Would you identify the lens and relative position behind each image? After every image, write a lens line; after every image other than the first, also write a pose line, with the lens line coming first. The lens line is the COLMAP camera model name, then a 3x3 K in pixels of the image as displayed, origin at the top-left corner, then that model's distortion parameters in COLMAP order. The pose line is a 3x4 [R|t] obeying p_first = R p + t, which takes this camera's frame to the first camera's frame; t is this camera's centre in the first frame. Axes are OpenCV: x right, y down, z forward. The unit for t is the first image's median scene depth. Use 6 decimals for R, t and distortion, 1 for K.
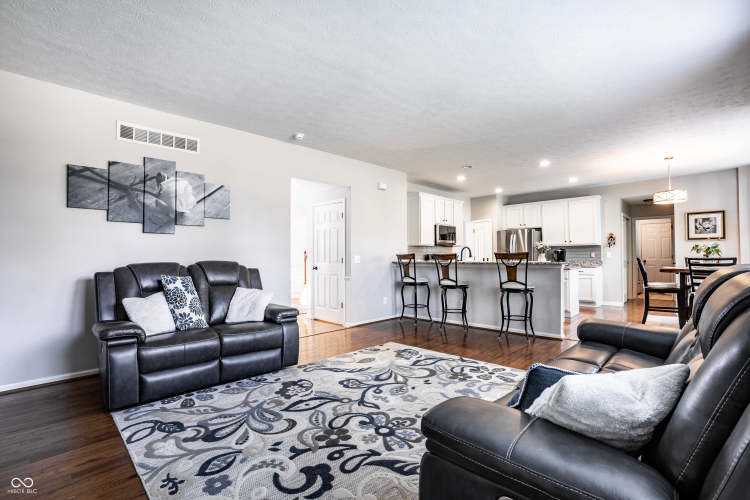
lens RADIAL K [[329.1, 0, 369.8], [0, 329.1, 254.0], [0, 0, 1]] dist [-0.070740, 0.021140]
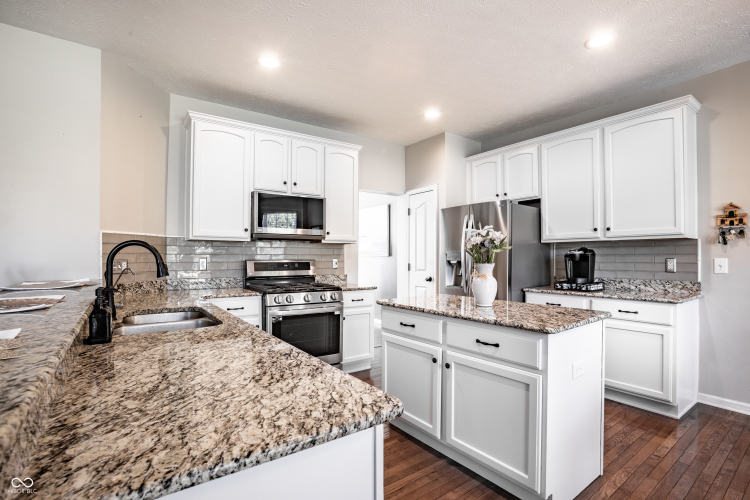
lens RADIAL K [[348.2, 0, 363.5], [0, 348.2, 255.0], [0, 0, 1]] dist [-0.083843, 0.025716]
pose [[0.986822, 0.005828, -0.161703, 0.495551], [-0.004932, 0.999970, 0.005941, -0.011451], [0.161733, -0.005065, 0.986822, 0.688296]]
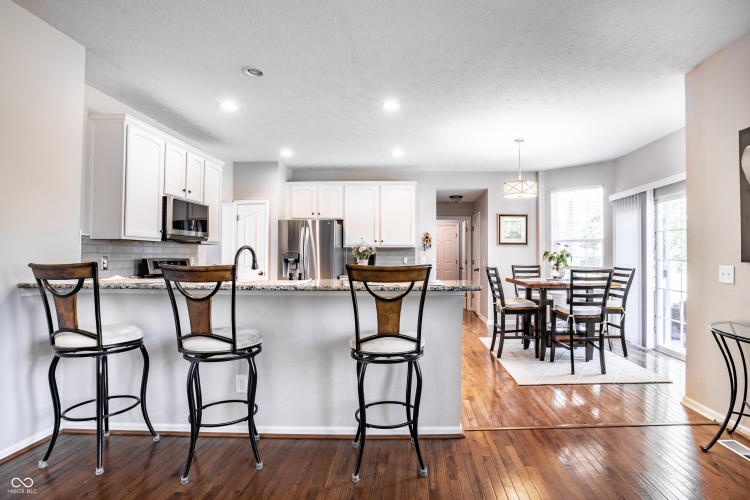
lens RADIAL K [[382.6, 0, 411.9], [0, 382.6, 249.3], [0, 0, 1]] dist [-0.082150, 0.038845]
pose [[0.697927, 0.021176, 0.715855, 0.079785], [-0.013671, 0.999775, -0.016247, -0.010791], [-0.716038, 0.001552, 0.698059, 0.443156]]
